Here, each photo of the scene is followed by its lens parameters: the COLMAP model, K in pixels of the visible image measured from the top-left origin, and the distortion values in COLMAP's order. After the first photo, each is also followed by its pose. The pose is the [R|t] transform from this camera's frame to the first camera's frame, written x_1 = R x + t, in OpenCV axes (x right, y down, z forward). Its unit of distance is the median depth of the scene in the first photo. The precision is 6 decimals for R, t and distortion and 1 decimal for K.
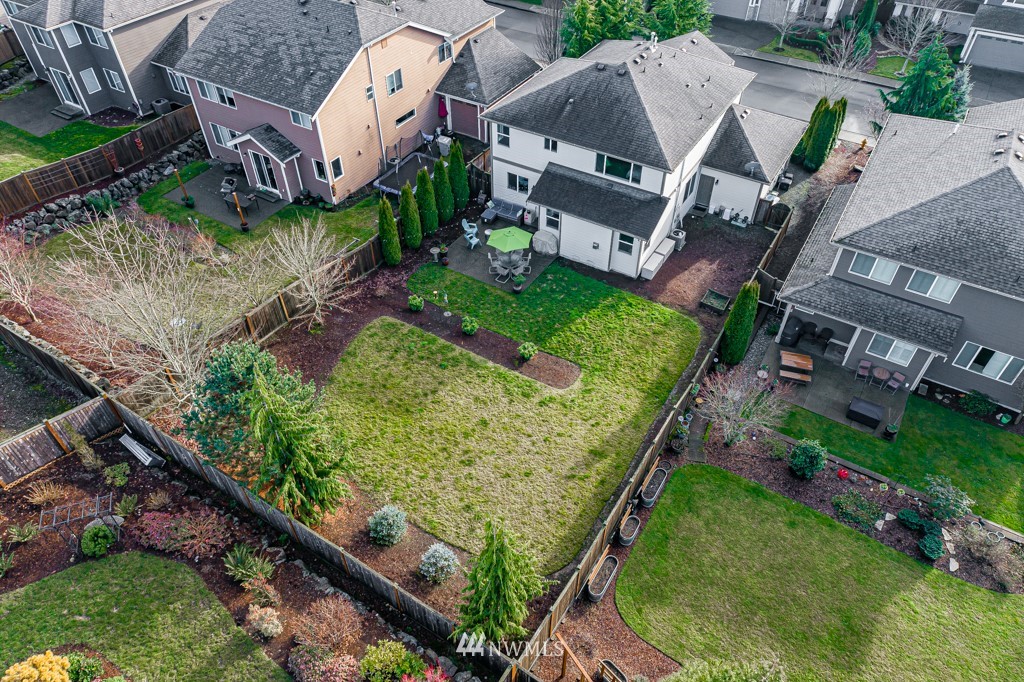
lens RADIAL K [[692.9, 0, 514.0], [0, 692.9, 343.1], [0, 0, 1]] dist [-0.003969, 0.014517]
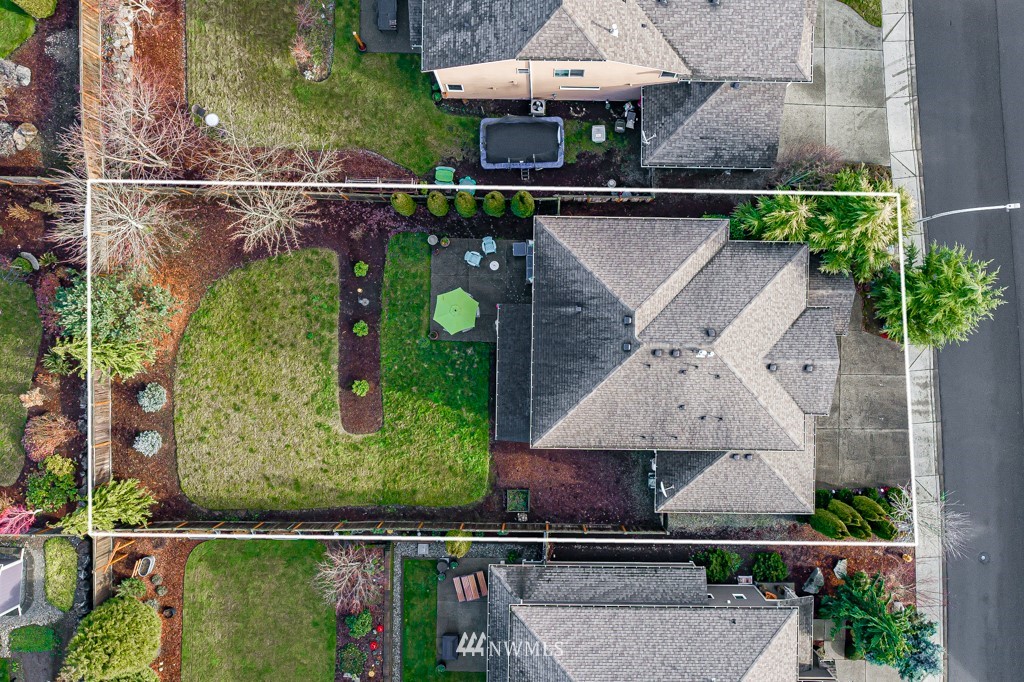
lens RADIAL K [[882.4, 0, 545.1], [0, 882.4, 343.4], [0, 0, 1]] dist [0.000311, 0.005089]
pose [[0.509130, 0.860627, 0.010394, 0.098966], [-0.606105, 0.349934, 0.714271, -1.281730], [0.611083, -0.369957, 0.699792, 0.177753]]
